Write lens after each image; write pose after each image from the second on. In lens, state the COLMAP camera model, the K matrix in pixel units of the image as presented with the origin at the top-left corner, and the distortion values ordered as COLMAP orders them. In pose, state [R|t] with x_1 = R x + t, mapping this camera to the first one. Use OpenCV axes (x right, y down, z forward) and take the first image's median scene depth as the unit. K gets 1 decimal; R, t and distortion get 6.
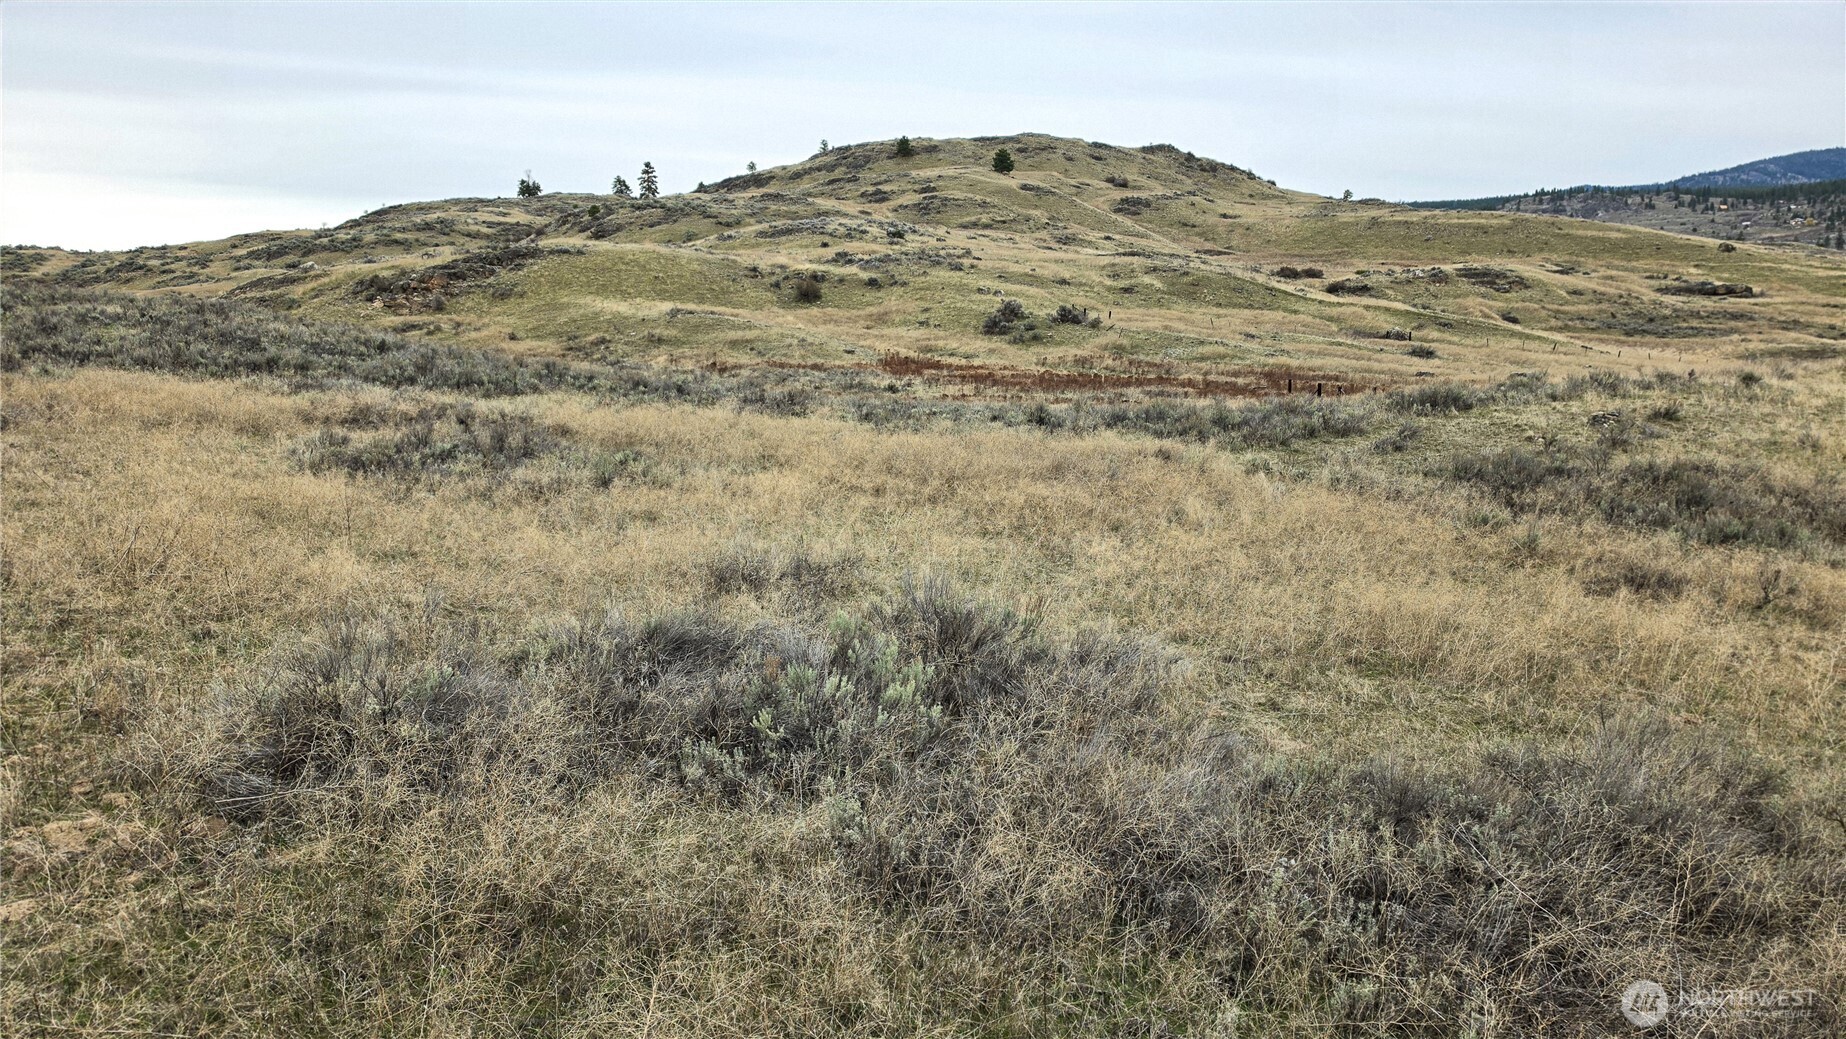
lens RADIAL K [[1263.5, 0, 909.5], [0, 1263.5, 535.8], [0, 0, 1]] dist [0.096374, -0.128210]
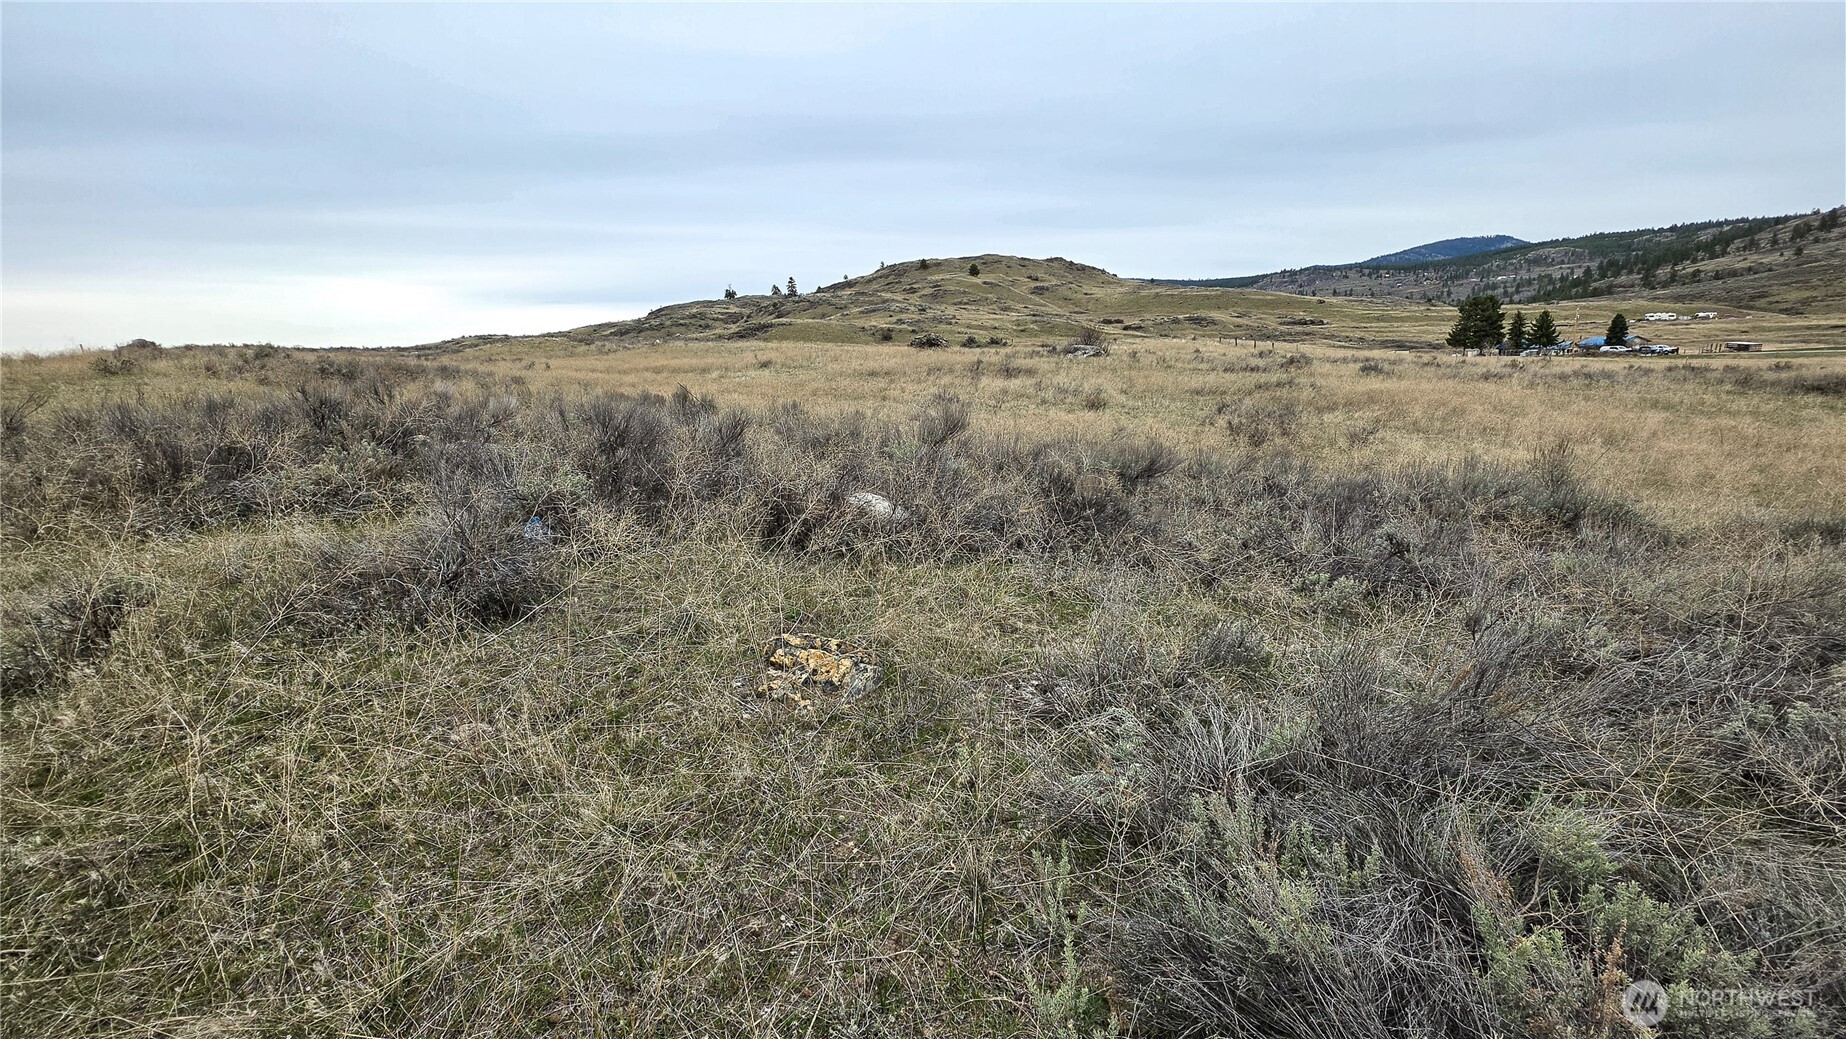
lens RADIAL K [[731.6, 0, 923.2], [0, 731.6, 520.4], [0, 0, 1]] dist [-0.005658, 0.002064]
pose [[0.999204, -0.036245, -0.016664, -0.000611], [0.037033, 0.998078, 0.049687, 0.037456], [0.014831, -0.050265, 0.998626, -0.166940]]
